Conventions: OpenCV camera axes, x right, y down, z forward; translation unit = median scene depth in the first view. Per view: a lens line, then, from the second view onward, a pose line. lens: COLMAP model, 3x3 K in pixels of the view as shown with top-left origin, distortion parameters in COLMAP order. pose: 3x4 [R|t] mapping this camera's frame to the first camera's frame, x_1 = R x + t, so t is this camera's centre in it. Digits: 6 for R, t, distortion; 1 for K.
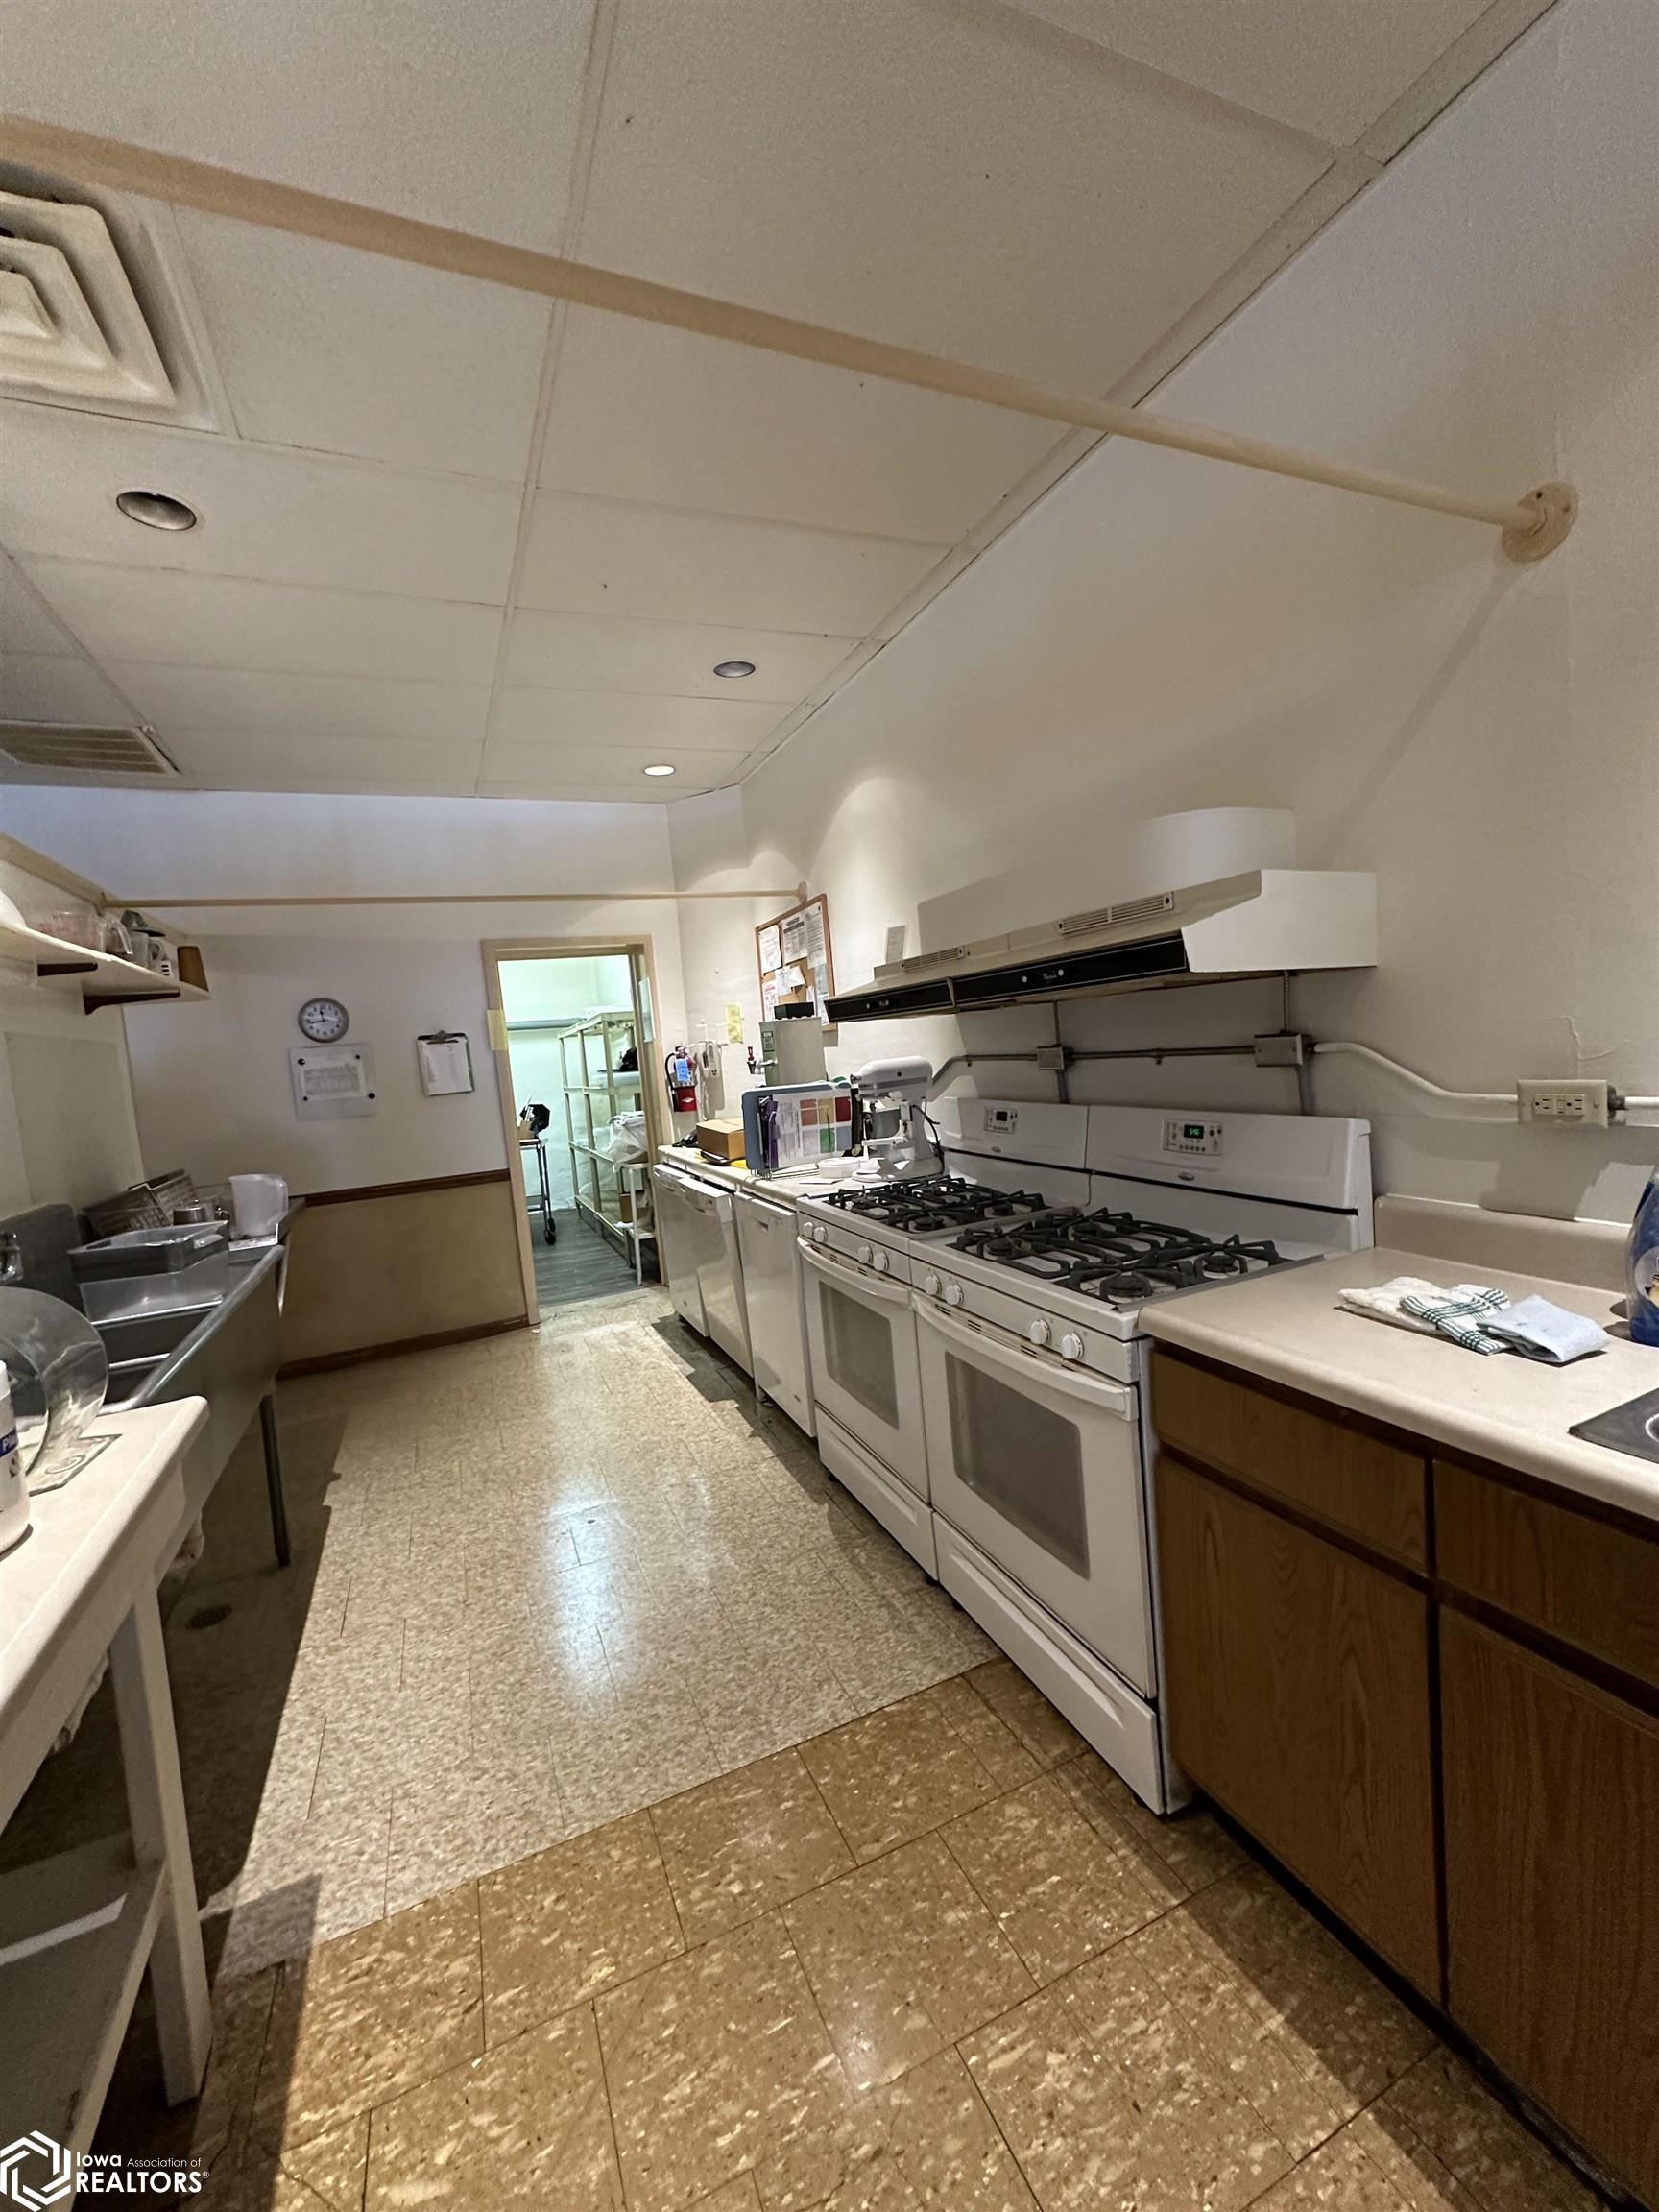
lens RADIAL K [[882.3, 0, 822.7], [0, 882.3, 1099.5], [0, 0, 1]] dist [-0.000238, 0.000224]
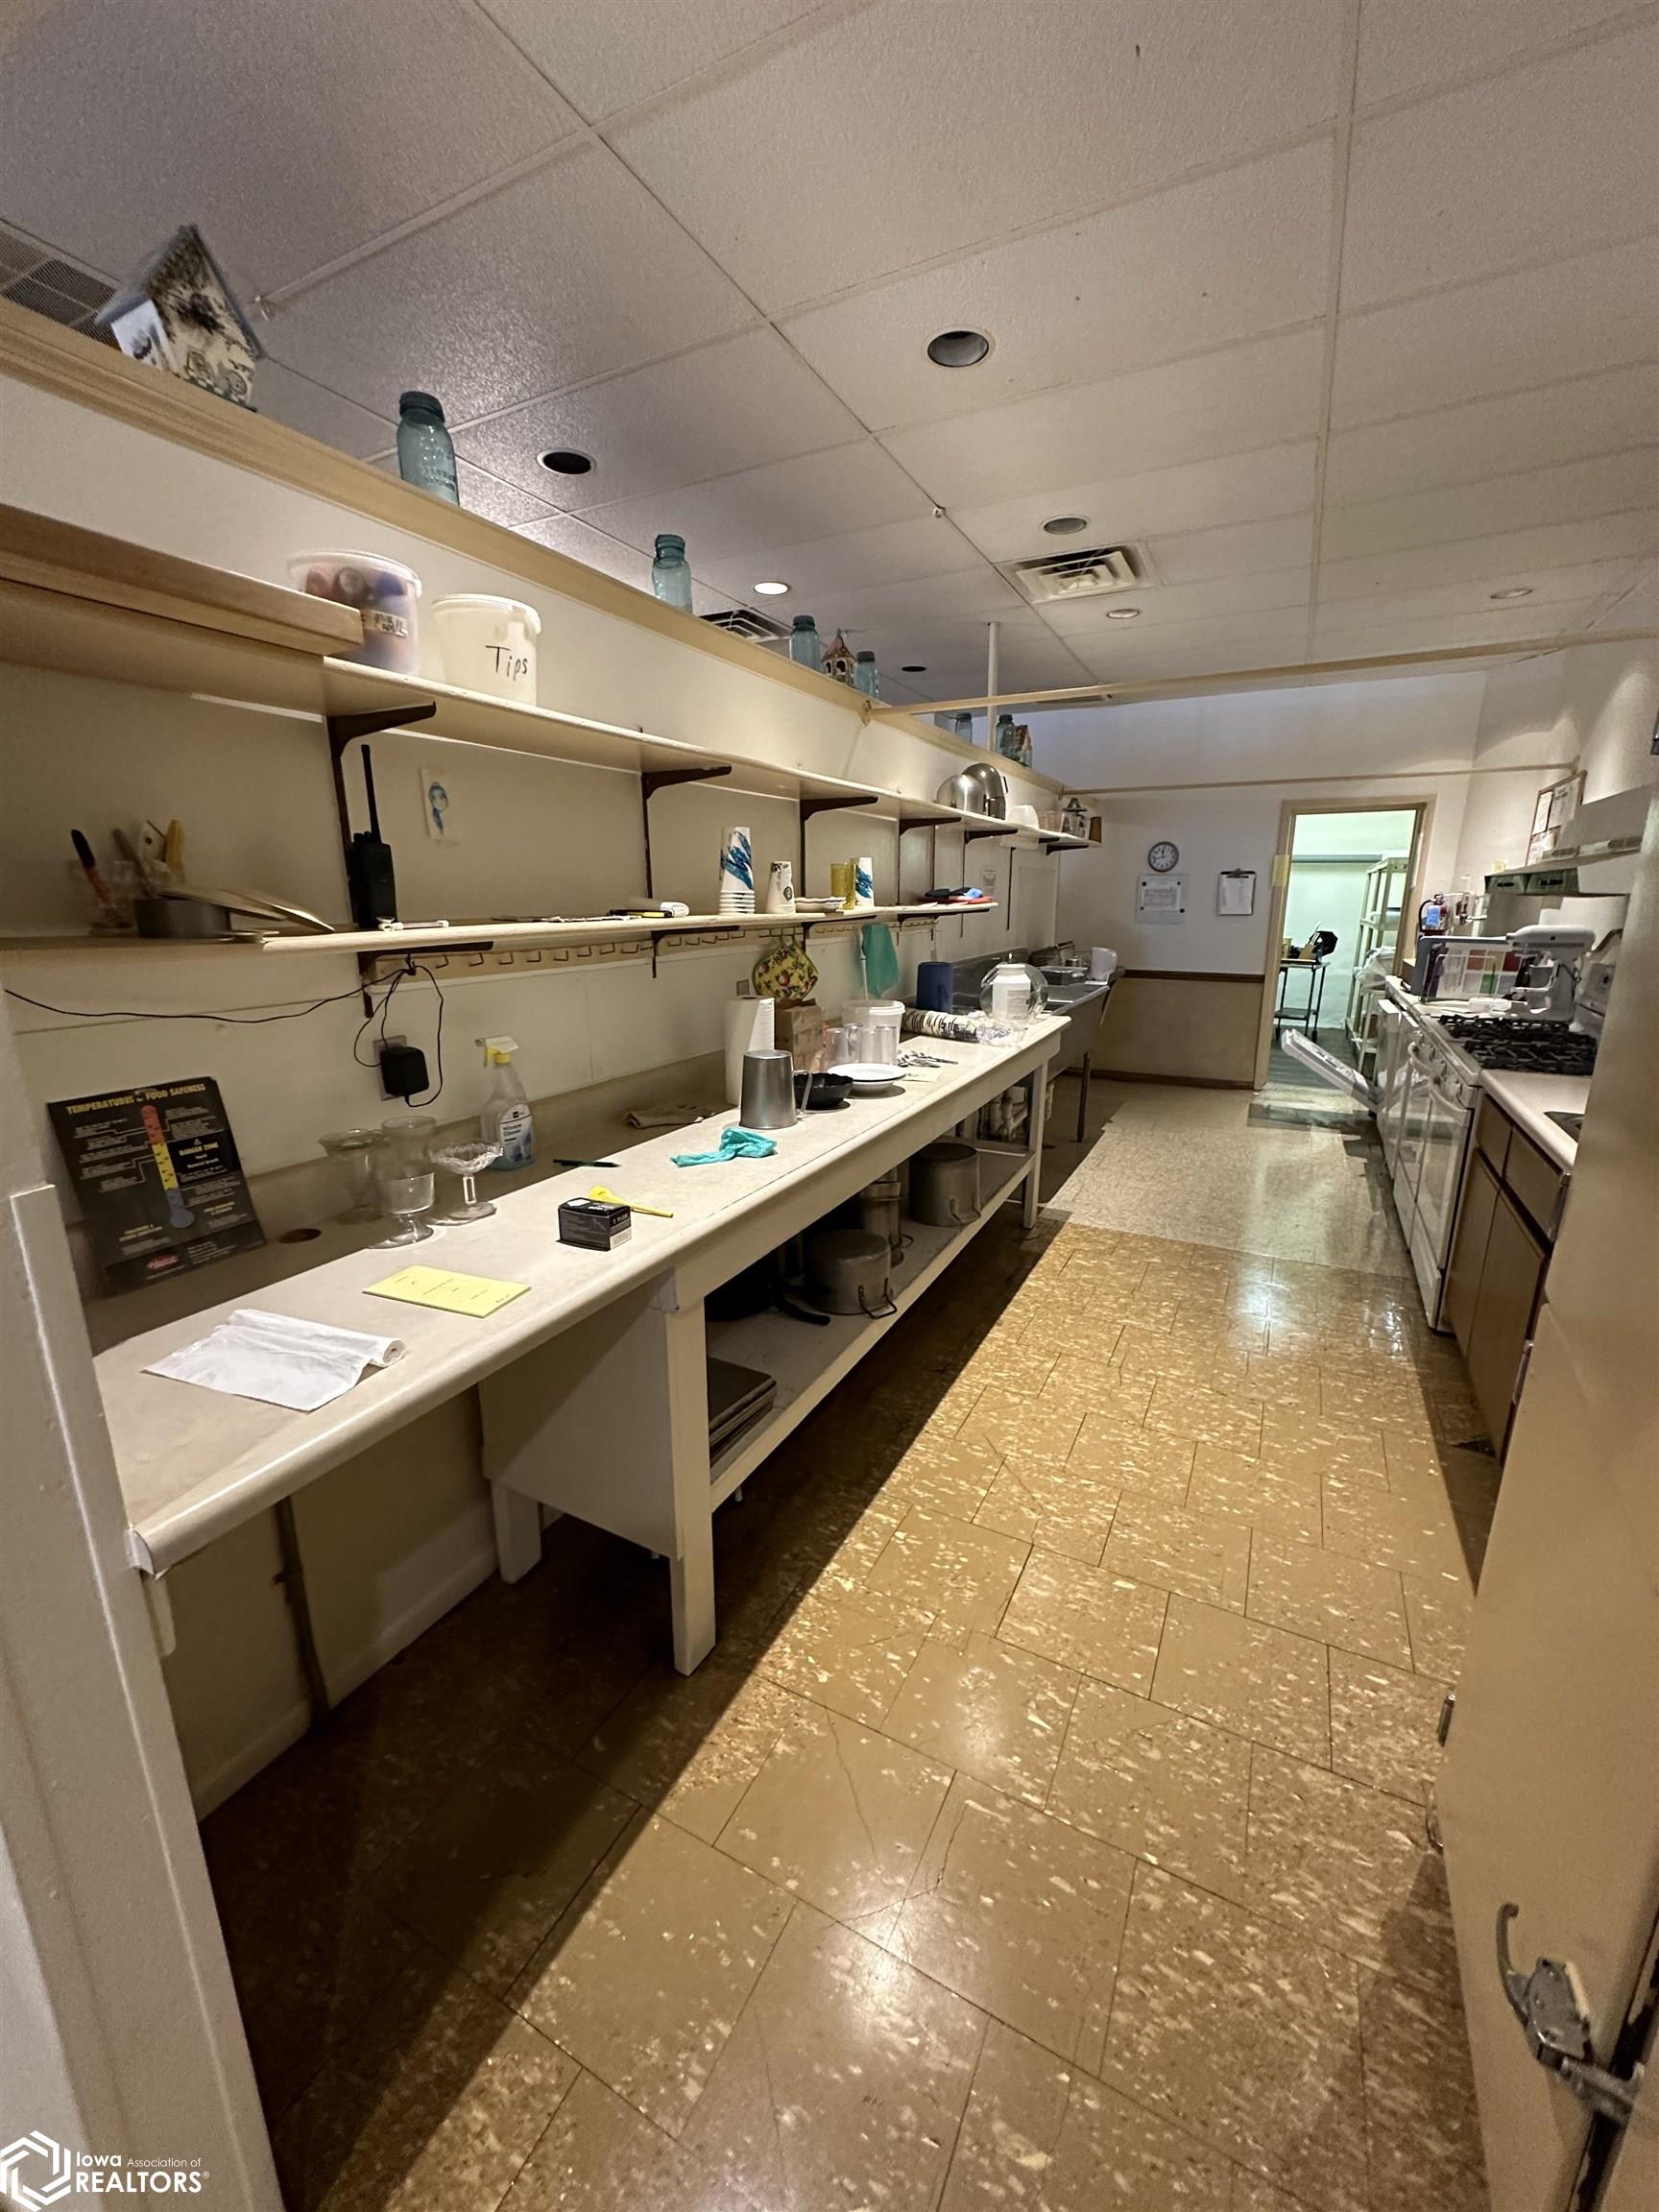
lens RADIAL K [[882.3, 0, 821.5], [0, 882.3, 1114.7], [0, 0, 1]] dist [-0.000238, 0.000224]
pose [[0.623483, 0.274768, -0.731964, 0.437413], [-0.104483, 0.957095, 0.270281, -0.019304], [0.774824, -0.092038, 0.625441, -0.648197]]
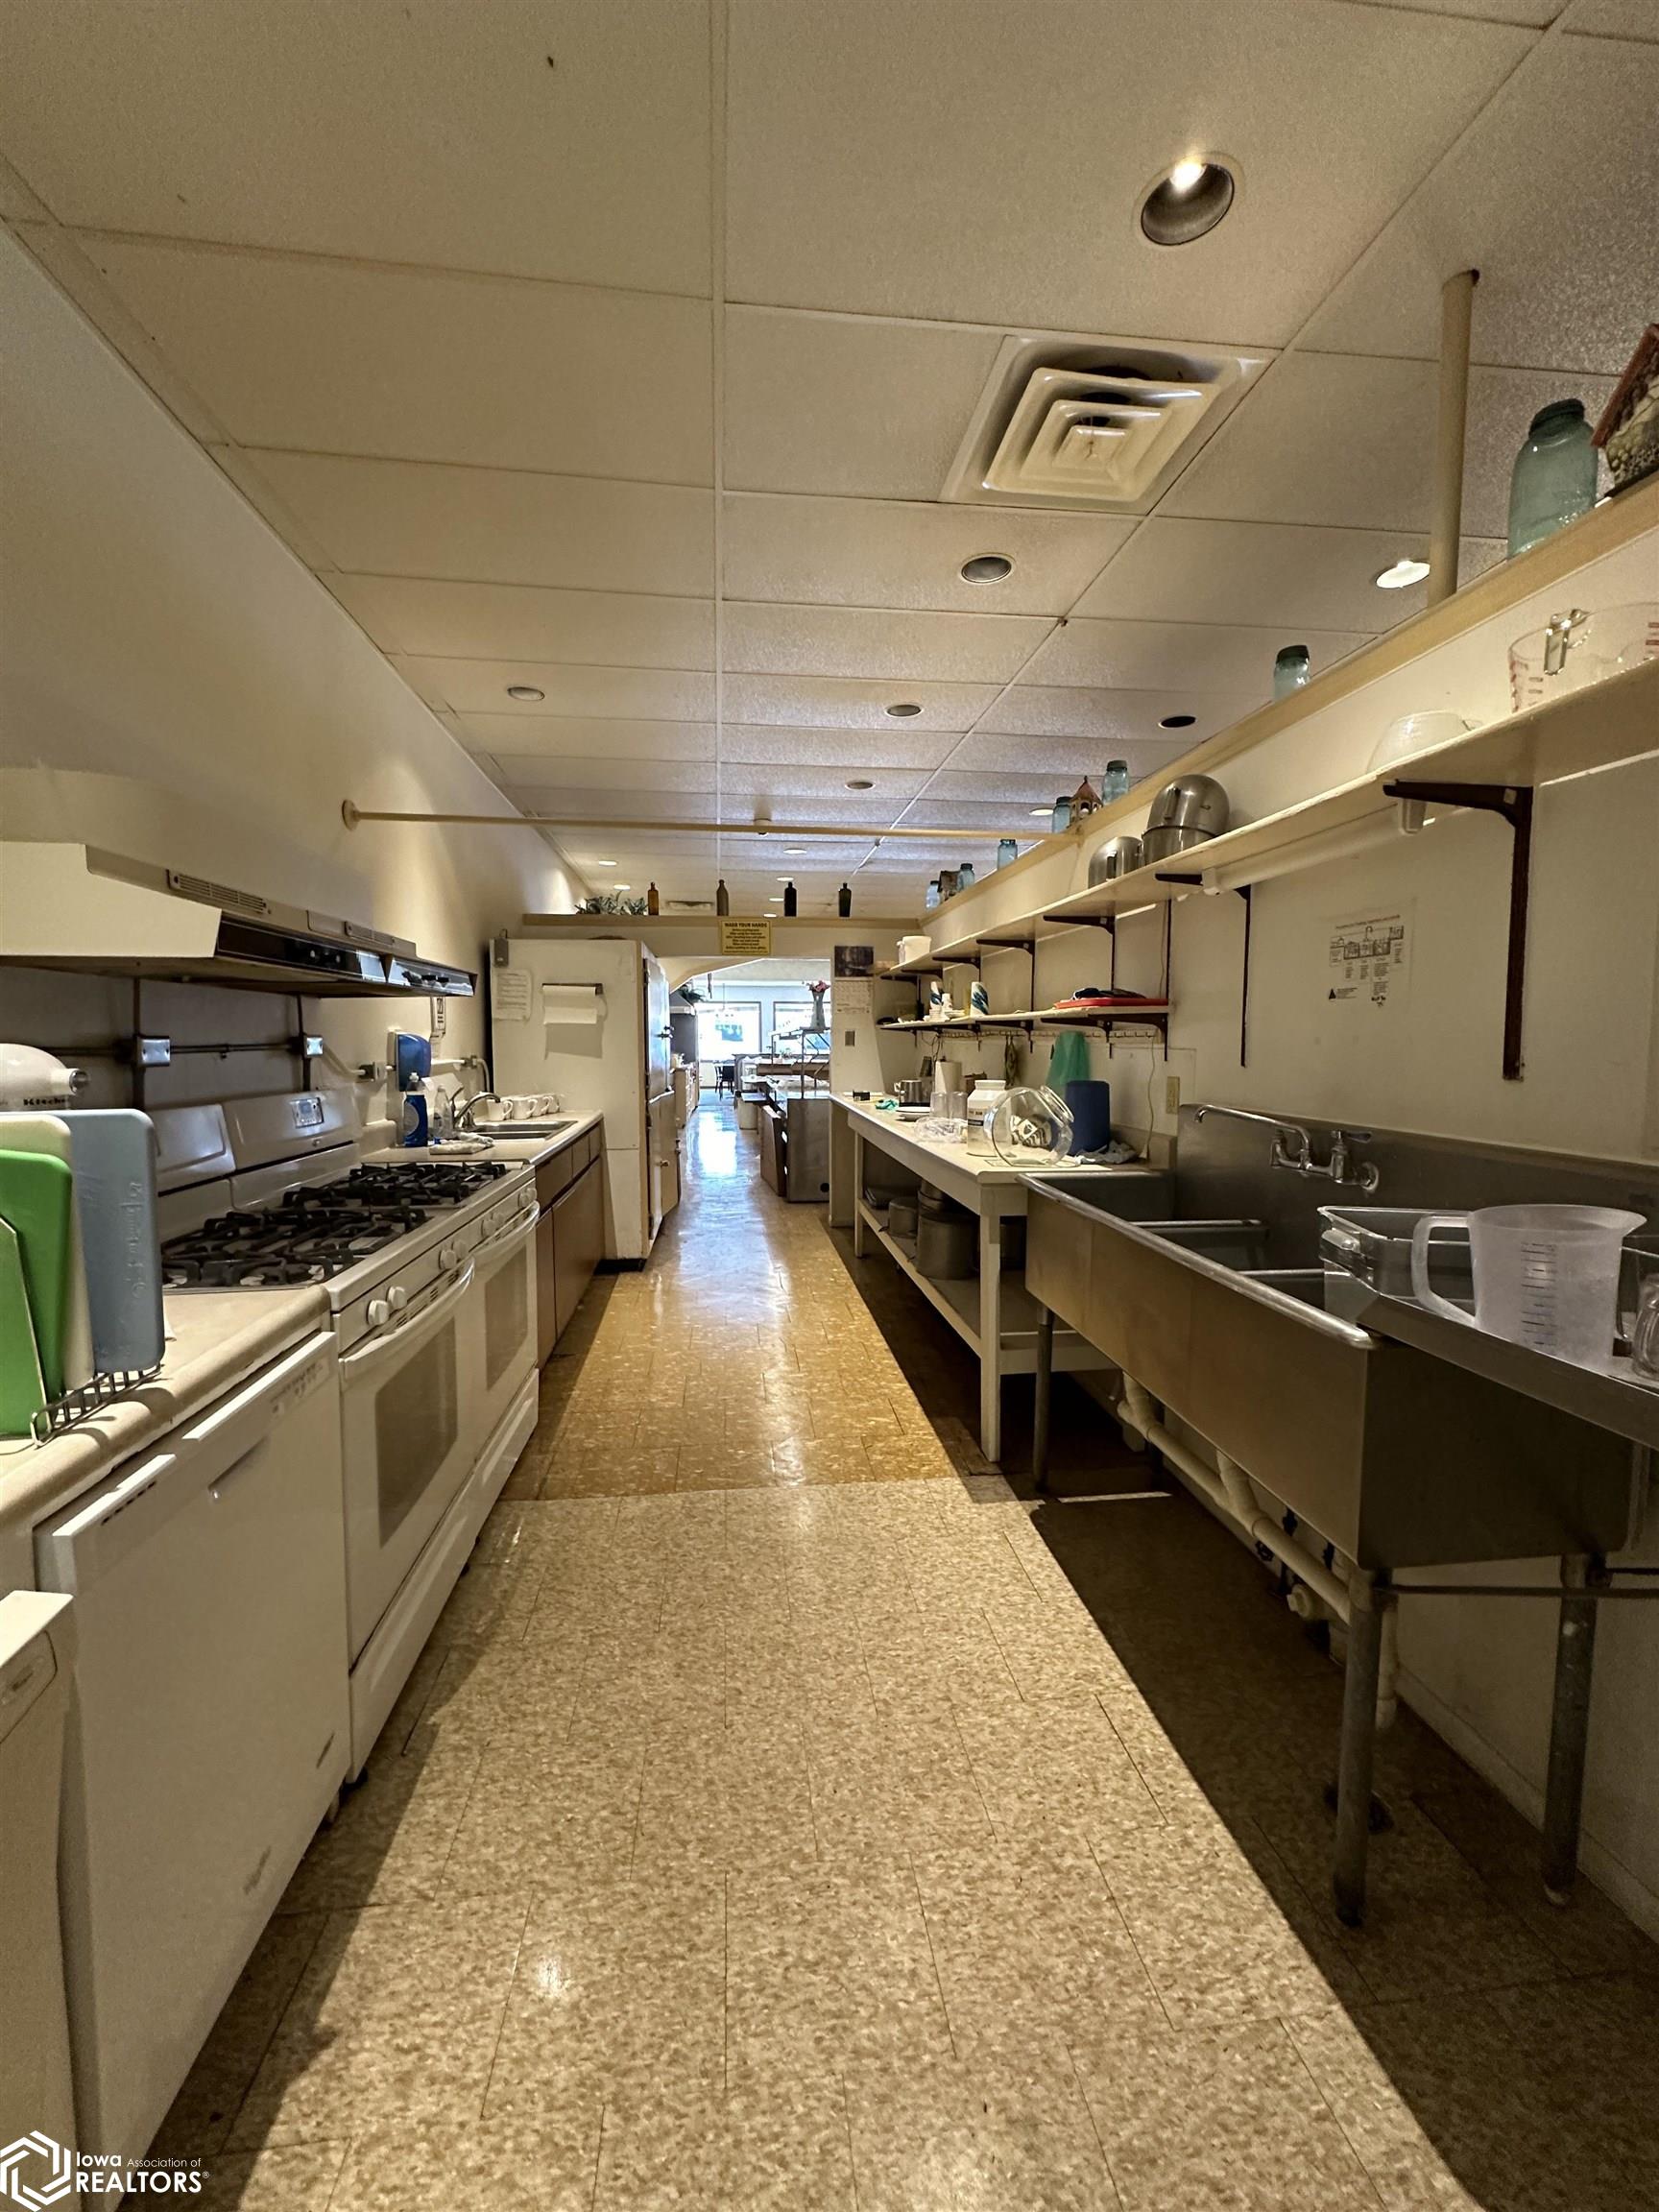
lens RADIAL K [[882.3, 0, 824.7], [0, 882.3, 1101.2], [0, 0, 1]] dist [-0.000238, 0.000224]
pose [[-0.953433, 0.060674, 0.295439, -0.444334], [0.097190, 0.989111, 0.110515, -0.026394], [-0.285517, 0.134082, -0.948948, 1.340704]]
